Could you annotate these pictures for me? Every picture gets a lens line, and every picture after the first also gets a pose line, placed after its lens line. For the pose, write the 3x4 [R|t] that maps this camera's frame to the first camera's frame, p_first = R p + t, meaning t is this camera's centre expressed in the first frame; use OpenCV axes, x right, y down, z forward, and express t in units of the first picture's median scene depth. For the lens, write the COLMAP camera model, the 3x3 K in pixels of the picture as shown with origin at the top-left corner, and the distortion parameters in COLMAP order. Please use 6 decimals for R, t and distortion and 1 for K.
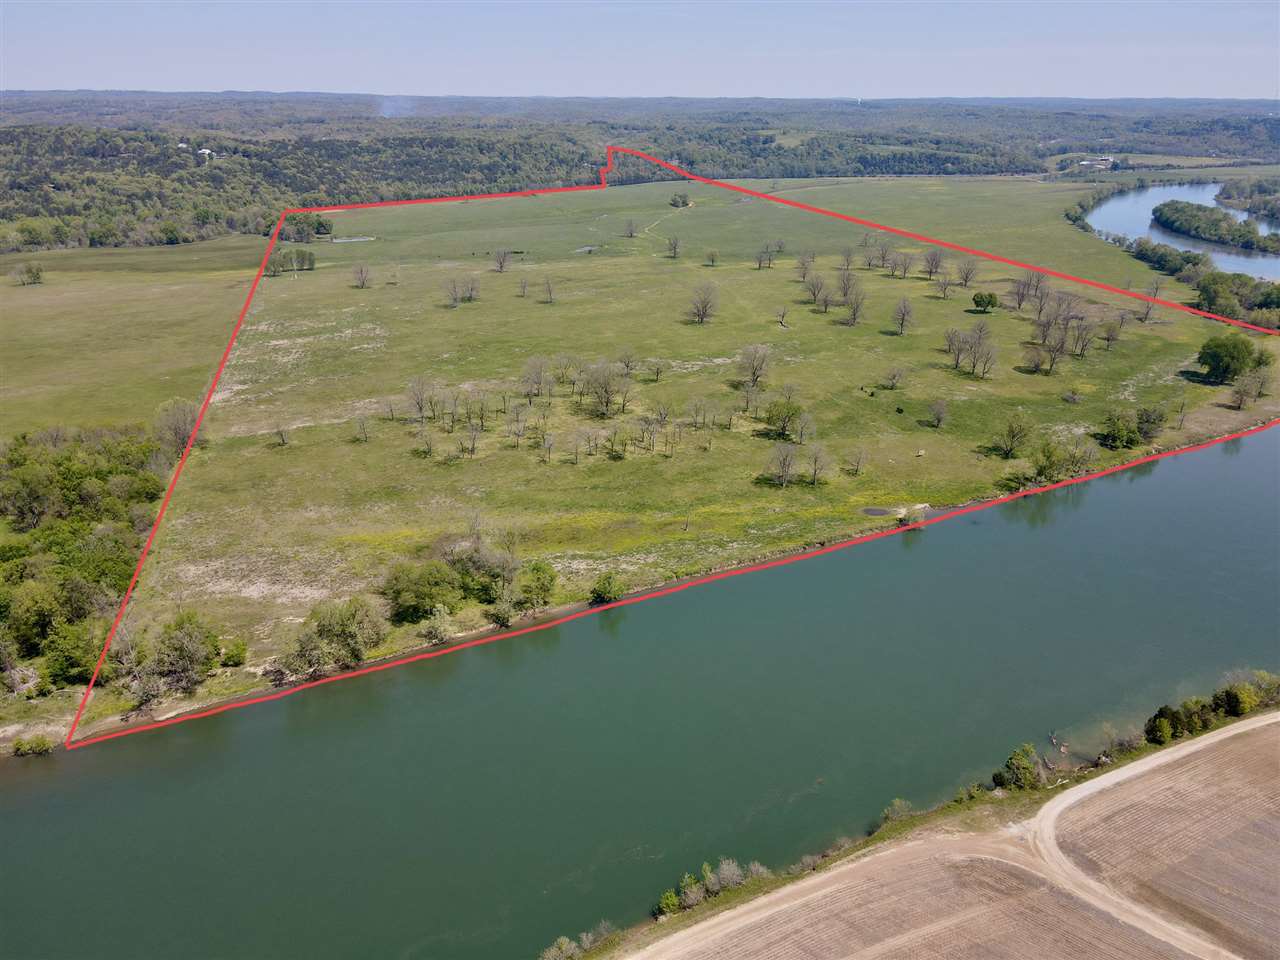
lens RADIAL K [[900.8, 0, 640.1], [0, 900.8, 480.3], [0, 0, 1]] dist [0.027892, -0.009720]
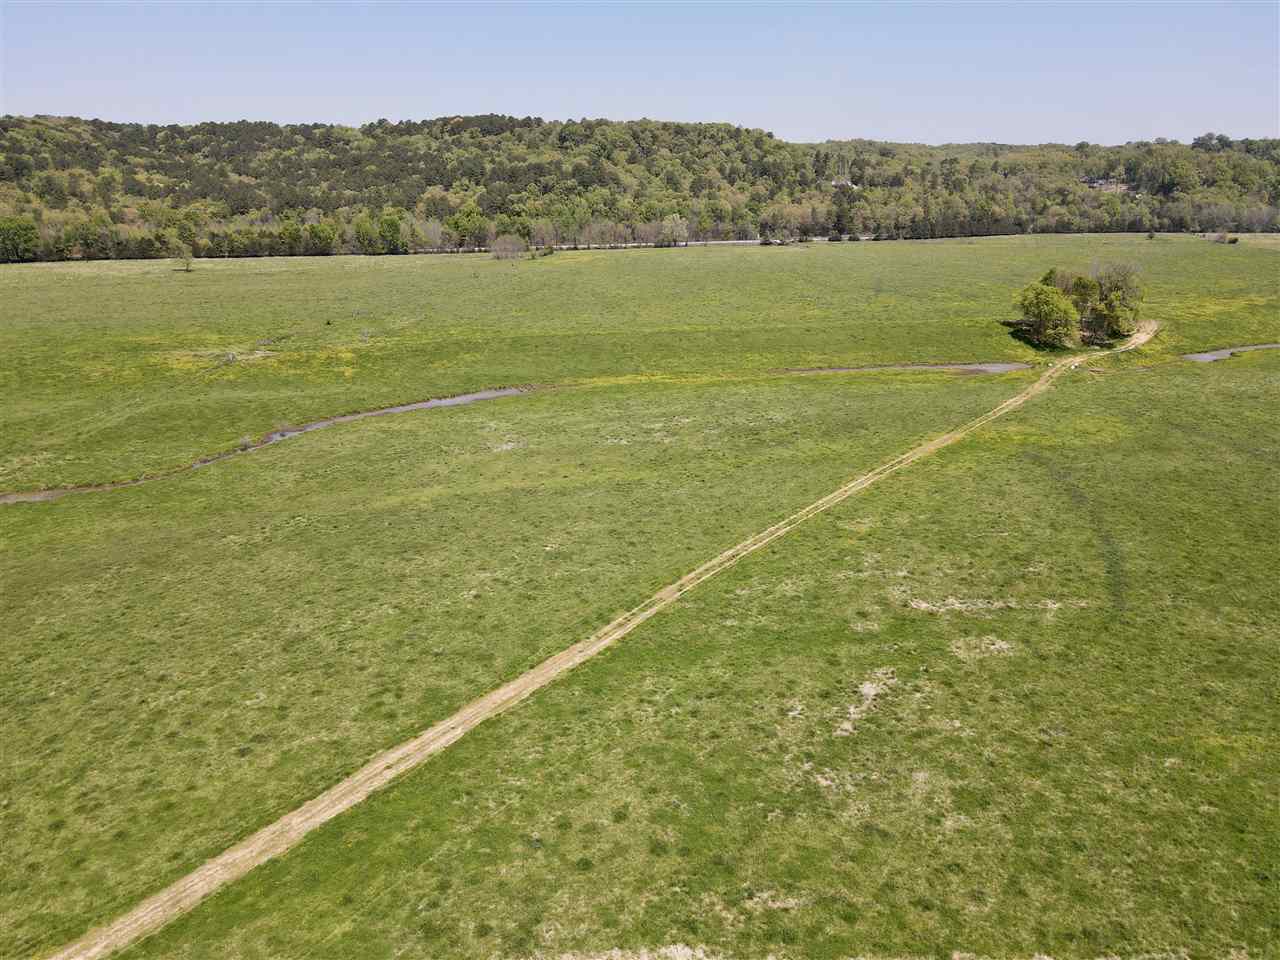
lens RADIAL K [[900.8, 0, 640.1], [0, 900.8, 479.3], [0, 0, 1]] dist [0.027892, -0.009720]
pose [[0.900607, 0.136142, -0.412762, 0.039597], [-0.164434, 0.985815, -0.033625, -0.226850], [0.402329, 0.098155, 0.910218, 0.712911]]
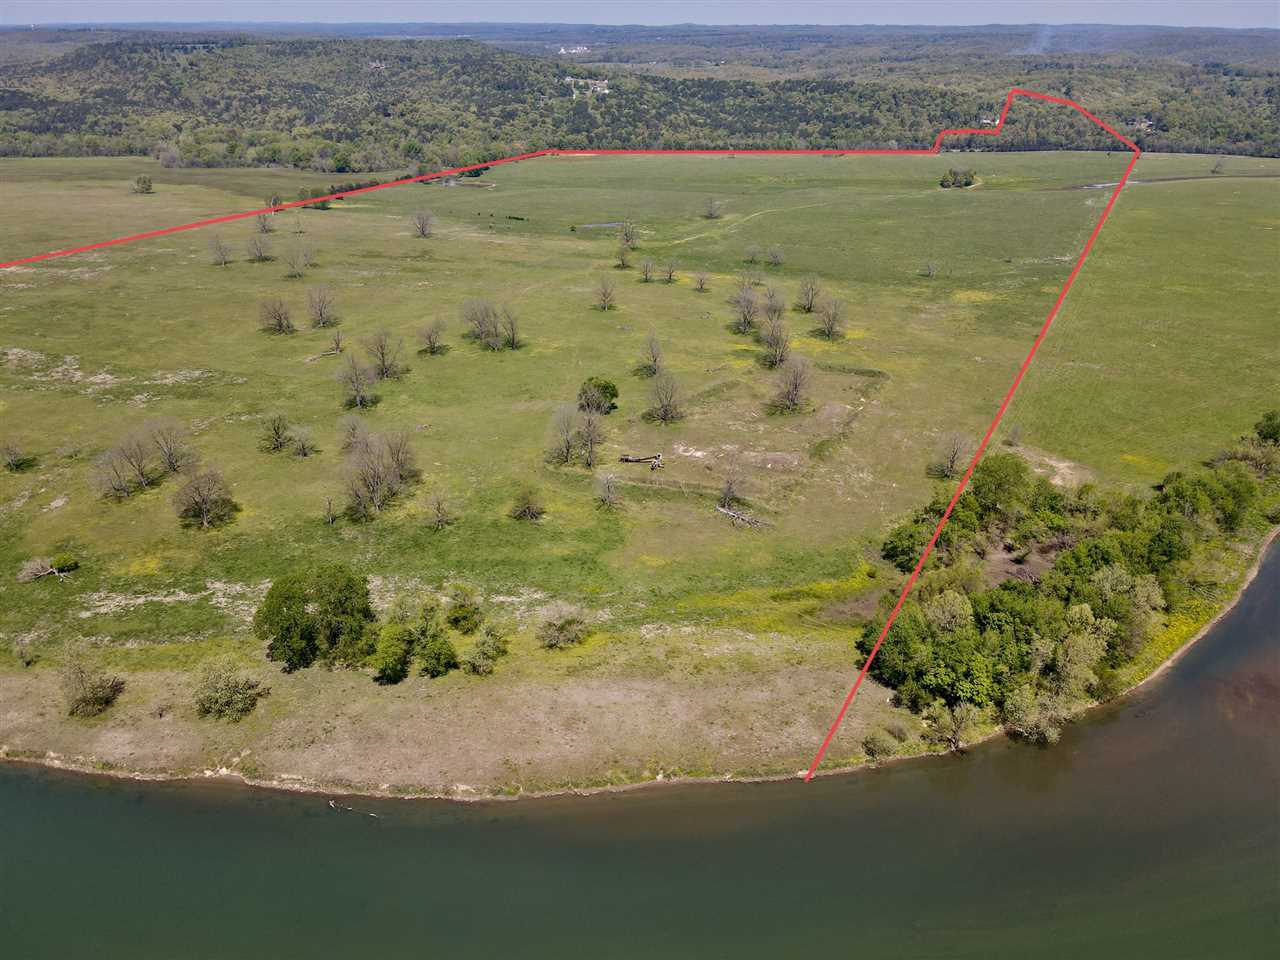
lens RADIAL K [[900.8, 0, 640.7], [0, 900.8, 480.0], [0, 0, 1]] dist [0.027892, -0.009720]
pose [[0.708135, 0.309472, -0.634643, 0.371056], [-0.270174, 0.949188, 0.161394, -0.104144], [0.652342, 0.057175, 0.755765, 0.227948]]
